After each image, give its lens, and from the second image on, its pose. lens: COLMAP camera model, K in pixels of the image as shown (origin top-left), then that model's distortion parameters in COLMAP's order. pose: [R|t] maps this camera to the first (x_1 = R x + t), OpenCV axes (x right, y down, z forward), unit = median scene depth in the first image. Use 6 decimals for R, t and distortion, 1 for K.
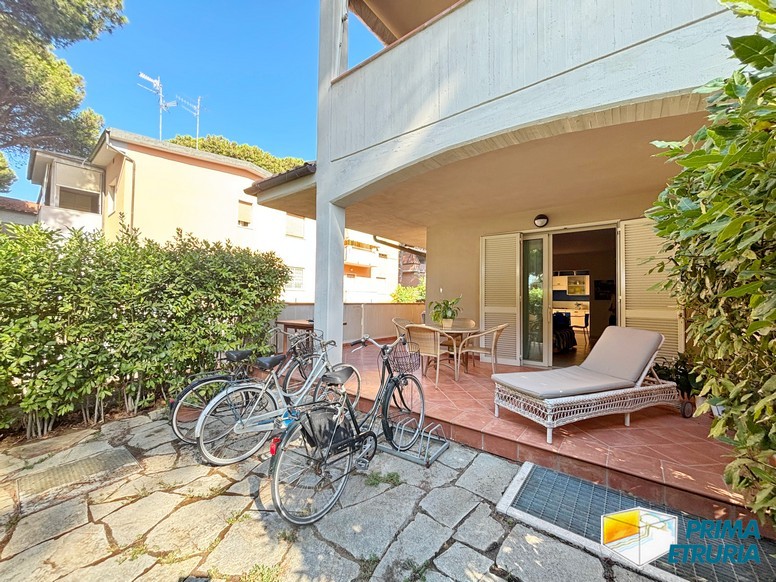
lens RADIAL K [[310.1, 0, 388.0], [0, 310.1, 291.0], [0, 0, 1]] dist [-0.000551, -0.000173]
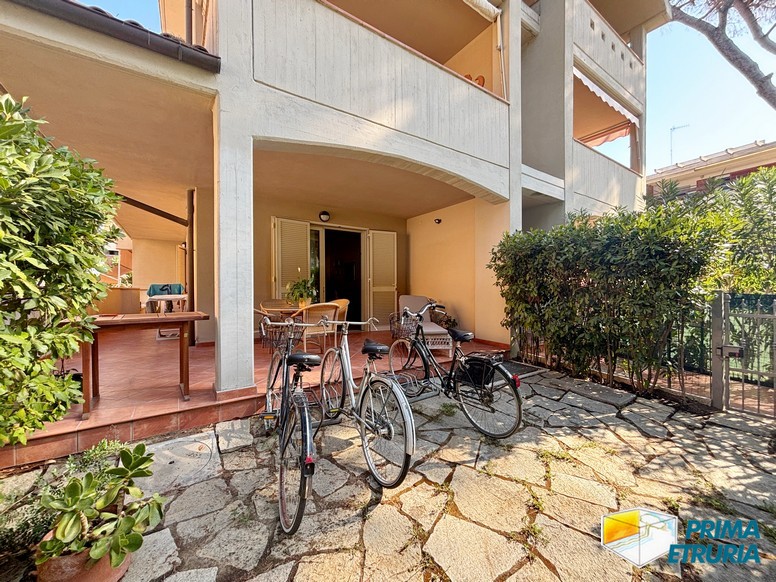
lens RADIAL K [[310.1, 0, 388.0], [0, 310.1, 291.0], [0, 0, 1]] dist [-0.000551, -0.000173]
pose [[0.309210, -0.022891, 0.950718, -1.073777], [-0.016000, 0.999444, 0.029268, 0.050090], [-0.950859, -0.024262, 0.308671, 0.673905]]
